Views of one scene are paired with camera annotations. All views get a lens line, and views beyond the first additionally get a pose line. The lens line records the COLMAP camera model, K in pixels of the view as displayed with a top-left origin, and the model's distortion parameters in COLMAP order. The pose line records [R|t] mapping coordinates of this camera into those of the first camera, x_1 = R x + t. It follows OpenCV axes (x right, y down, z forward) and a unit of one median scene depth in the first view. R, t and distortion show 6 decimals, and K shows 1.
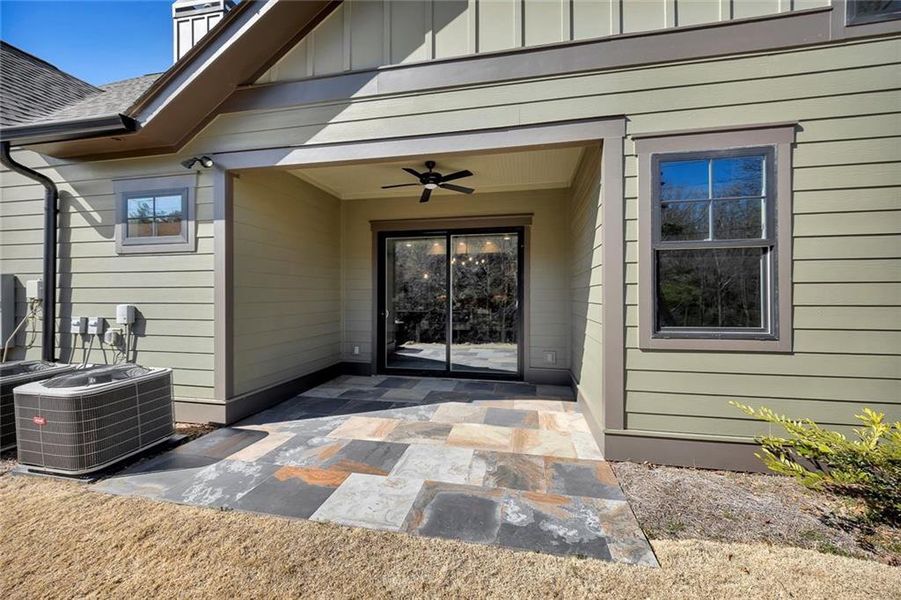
lens RADIAL K [[356.7, 0, 450.8], [0, 356.7, 293.8], [0, 0, 1]] dist [0.000772, -0.001316]
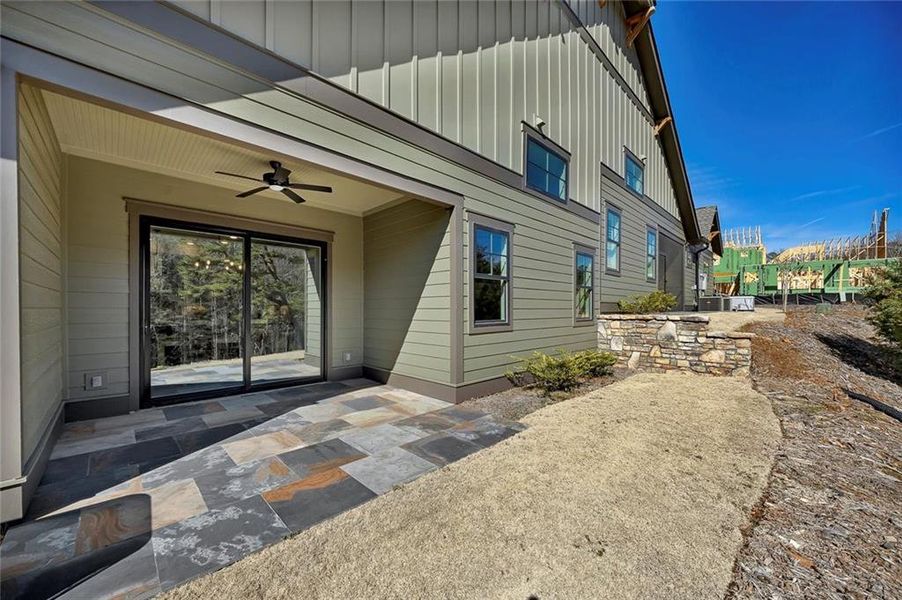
lens RADIAL K [[357.1, 0, 434.6], [0, 357.1, 310.3], [0, 0, 1]] dist [0.000772, -0.001316]
pose [[0.558578, -0.000441, 0.829452, -0.897588], [-0.004651, 0.999982, 0.003664, 0.030640], [-0.829439, -0.005905, 0.558566, 0.160603]]
